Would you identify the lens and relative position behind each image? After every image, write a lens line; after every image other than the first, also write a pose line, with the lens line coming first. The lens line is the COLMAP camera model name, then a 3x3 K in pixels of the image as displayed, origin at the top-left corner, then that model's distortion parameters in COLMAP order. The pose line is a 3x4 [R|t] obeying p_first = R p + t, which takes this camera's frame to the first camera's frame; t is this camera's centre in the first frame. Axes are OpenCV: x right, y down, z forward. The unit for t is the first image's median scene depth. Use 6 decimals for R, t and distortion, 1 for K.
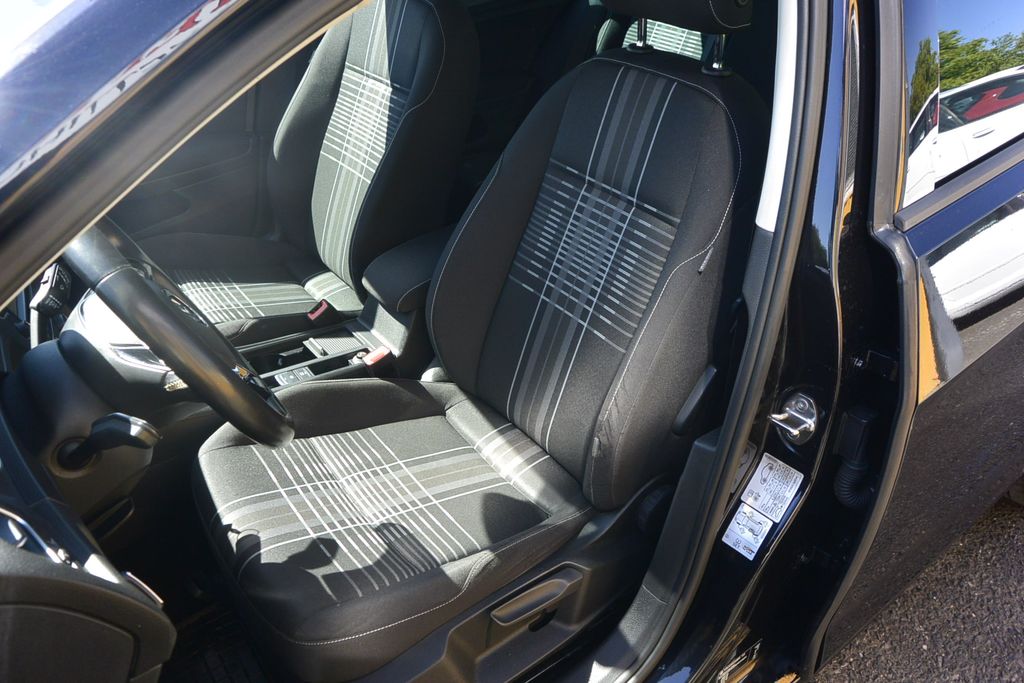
lens RADIAL K [[812.4, 0, 511.5], [0, 812.4, 339.2], [0, 0, 1]] dist [0.014863, -0.013150]
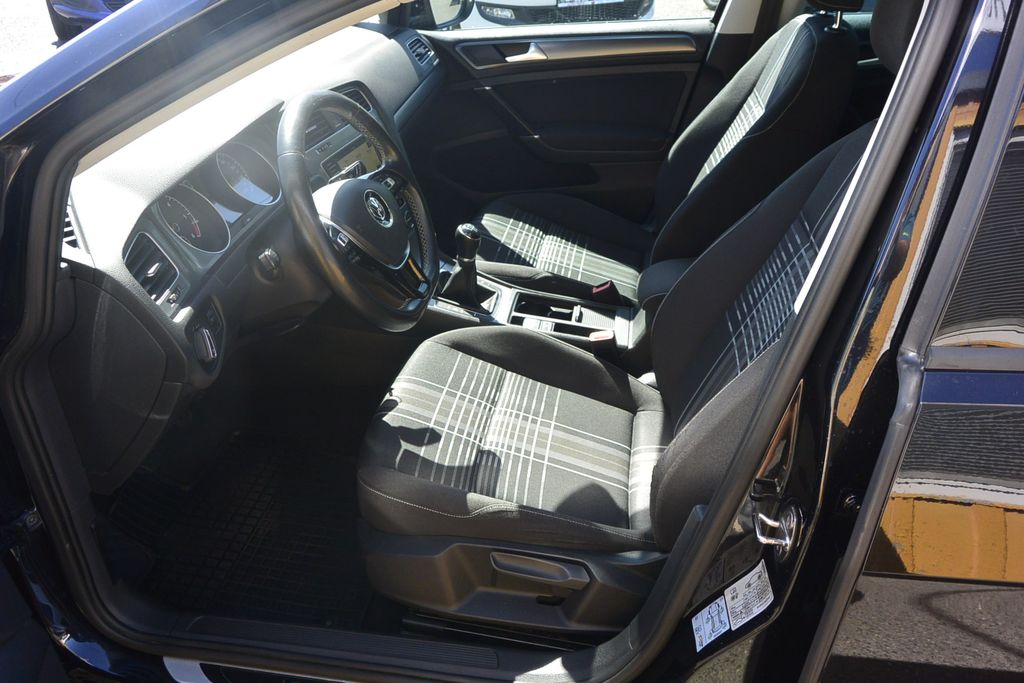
lens RADIAL K [[812.4, 0, 511.1], [0, 812.4, 343.4], [0, 0, 1]] dist [0.014863, -0.013150]
pose [[0.688732, 0.385704, -0.613906, 0.492382], [-0.401320, 0.908010, 0.120248, -0.062032], [0.603813, 0.163554, 0.780166, 0.078094]]
